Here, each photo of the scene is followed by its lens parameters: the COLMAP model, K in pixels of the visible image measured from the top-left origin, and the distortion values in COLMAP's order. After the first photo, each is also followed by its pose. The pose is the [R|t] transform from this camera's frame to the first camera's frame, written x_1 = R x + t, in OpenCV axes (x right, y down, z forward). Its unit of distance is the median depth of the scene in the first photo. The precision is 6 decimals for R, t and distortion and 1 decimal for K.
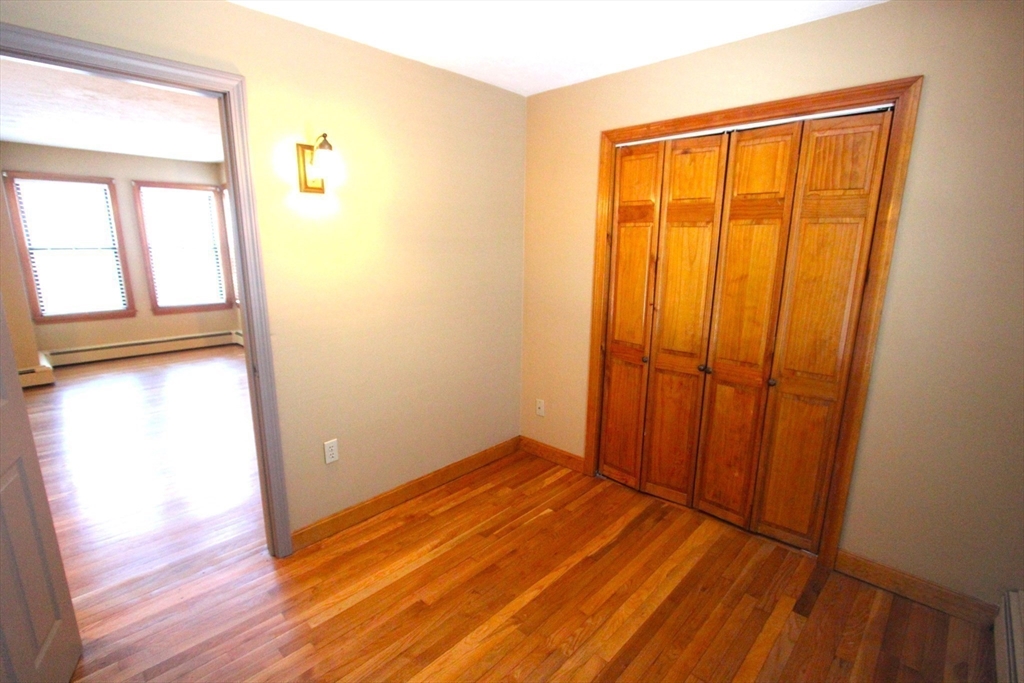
lens RADIAL K [[474.2, 0, 512.5], [0, 474.2, 346.6], [0, 0, 1]] dist [-0.012500, -0.000357]
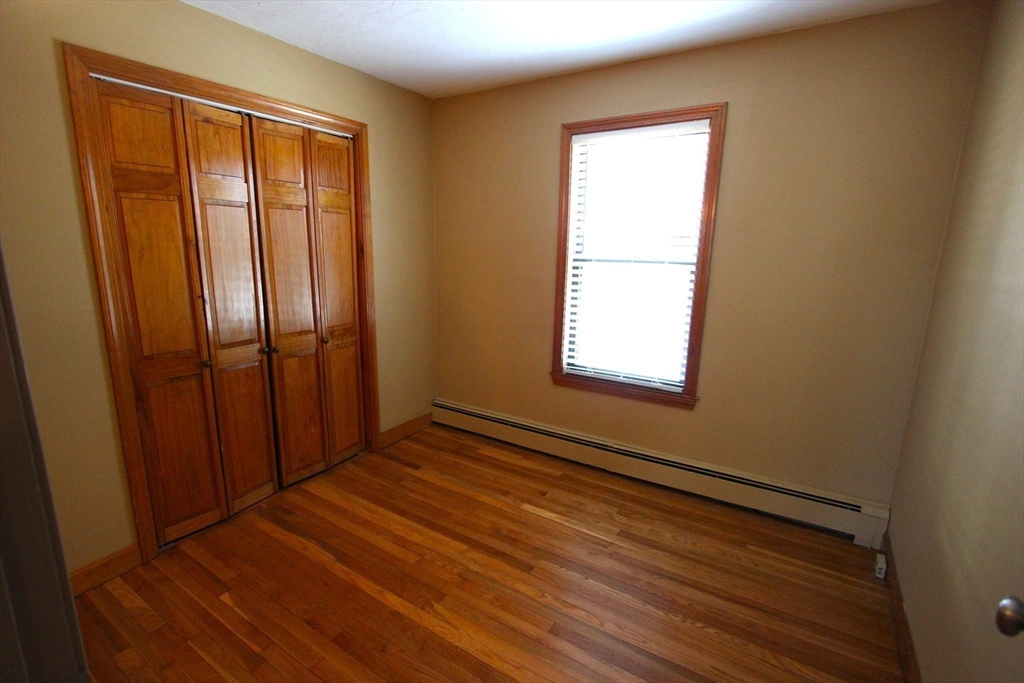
lens RADIAL K [[462.9, 0, 512.0], [0, 462.9, 341.5], [0, 0, 1]] dist [-0.001608, -0.000176]
pose [[-0.188348, -0.212355, 0.958869, -0.663934], [0.198133, 0.948052, 0.248878, -0.118944], [-0.961909, 0.236860, -0.136489, 0.660642]]
